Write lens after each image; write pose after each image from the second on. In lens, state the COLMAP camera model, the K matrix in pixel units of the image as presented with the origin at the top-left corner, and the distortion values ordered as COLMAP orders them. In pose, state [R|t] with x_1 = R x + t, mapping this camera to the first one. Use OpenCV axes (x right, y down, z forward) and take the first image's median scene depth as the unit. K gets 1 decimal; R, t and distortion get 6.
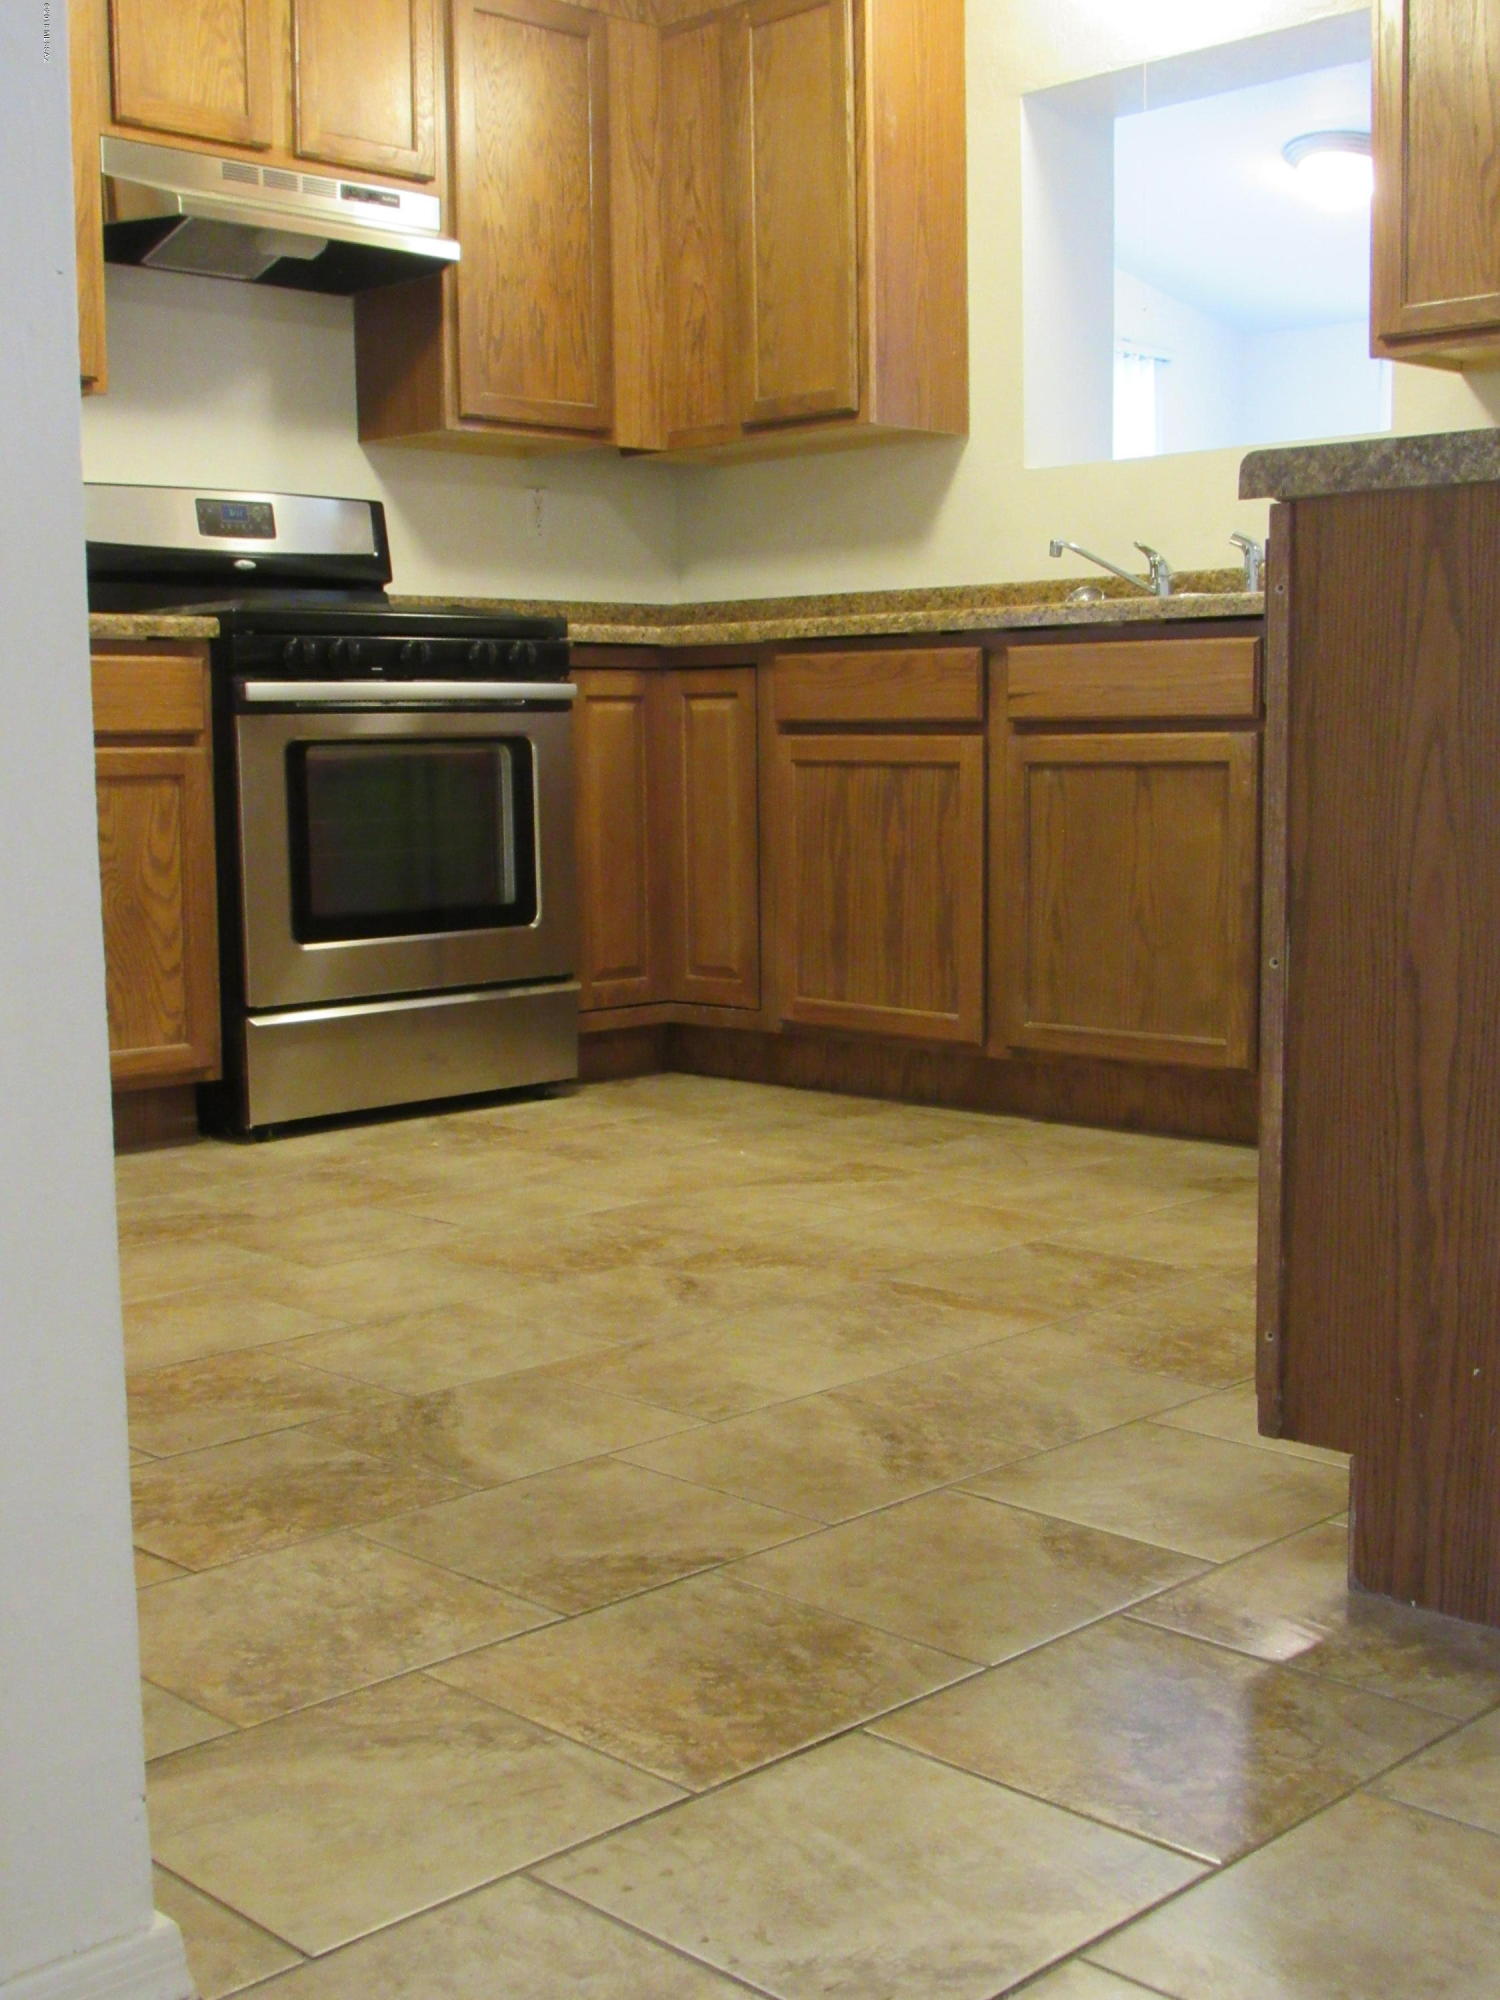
lens RADIAL K [[2389.5, 0, 750.0], [0, 2389.5, 1000.0], [0, 0, 1]] dist [-0.037357, -0.021680]
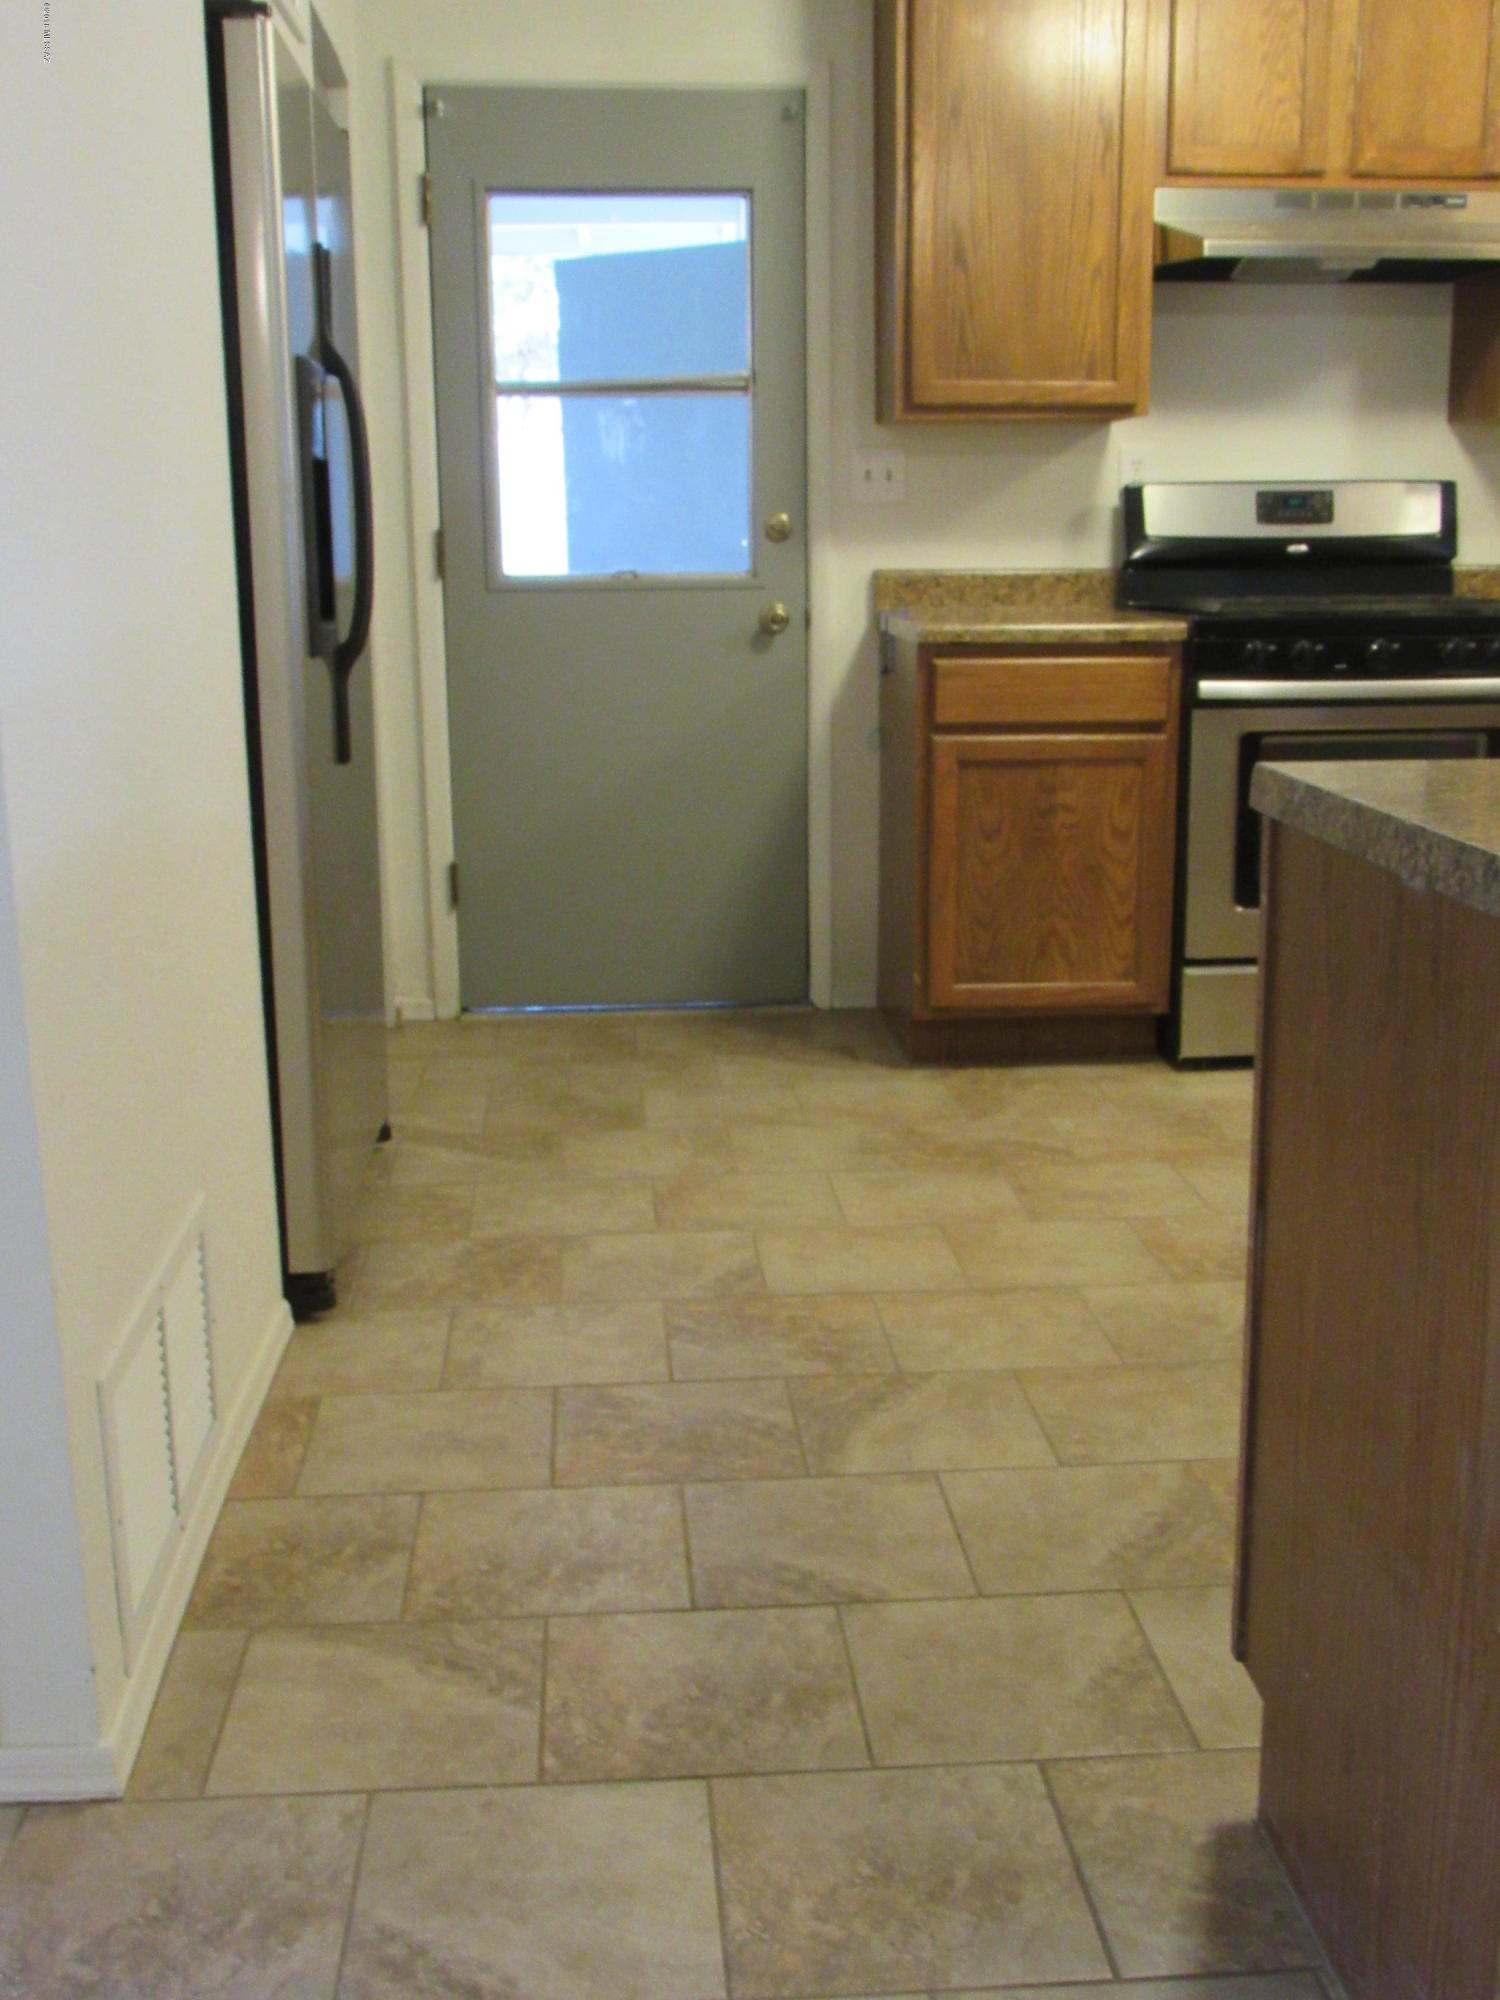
lens RADIAL K [[2127.2, 0, 750.0], [0, 2127.2, 1000.0], [0, 0, 1]] dist [-0.043280, 0.015565]
pose [[0.755107, 0.144839, -0.639402, 0.269632], [-0.067359, 0.987269, 0.144091, -0.101821], [0.652132, -0.065734, 0.755250, 0.064740]]
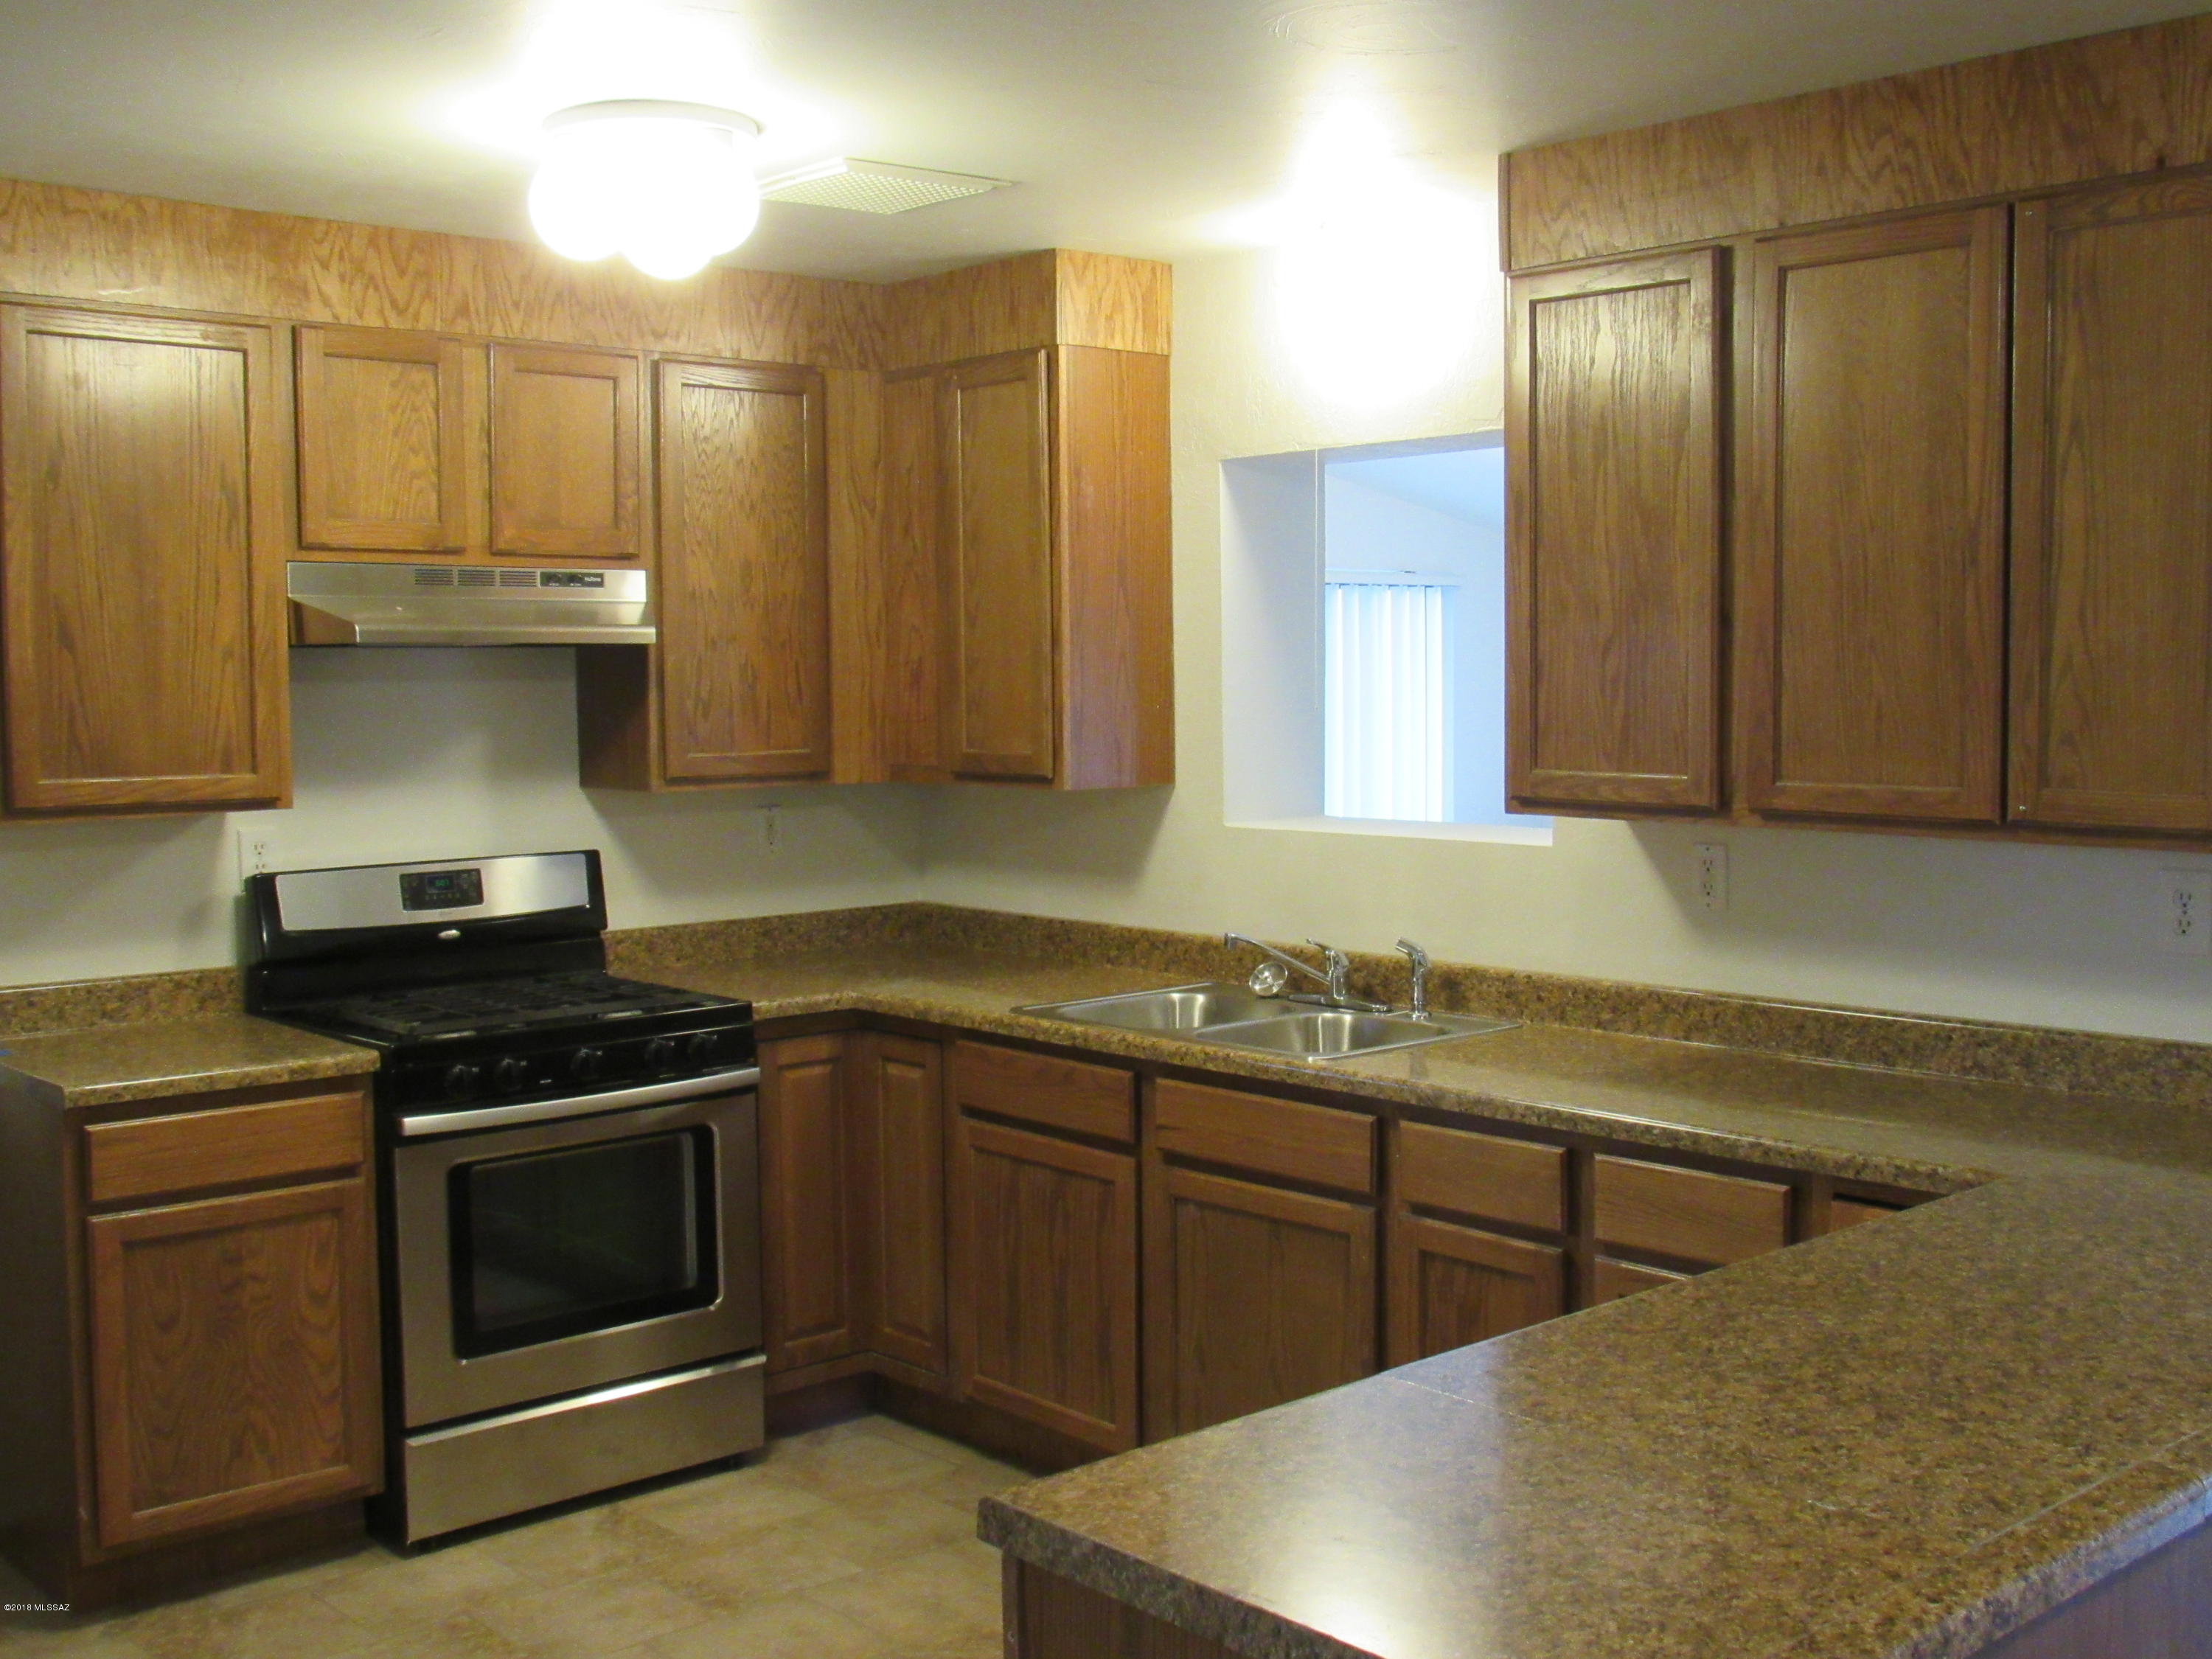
lens RADIAL K [[2352.7, 0, 1117.9], [0, 2352.7, 826.7], [0, 0, 1]] dist [-0.043280, 0.015565]
pose [[0.998650, 0.005250, -0.051687, 0.131019], [-0.007334, 0.999164, -0.040226, -0.195920], [0.051432, 0.040551, 0.997853, 0.005007]]
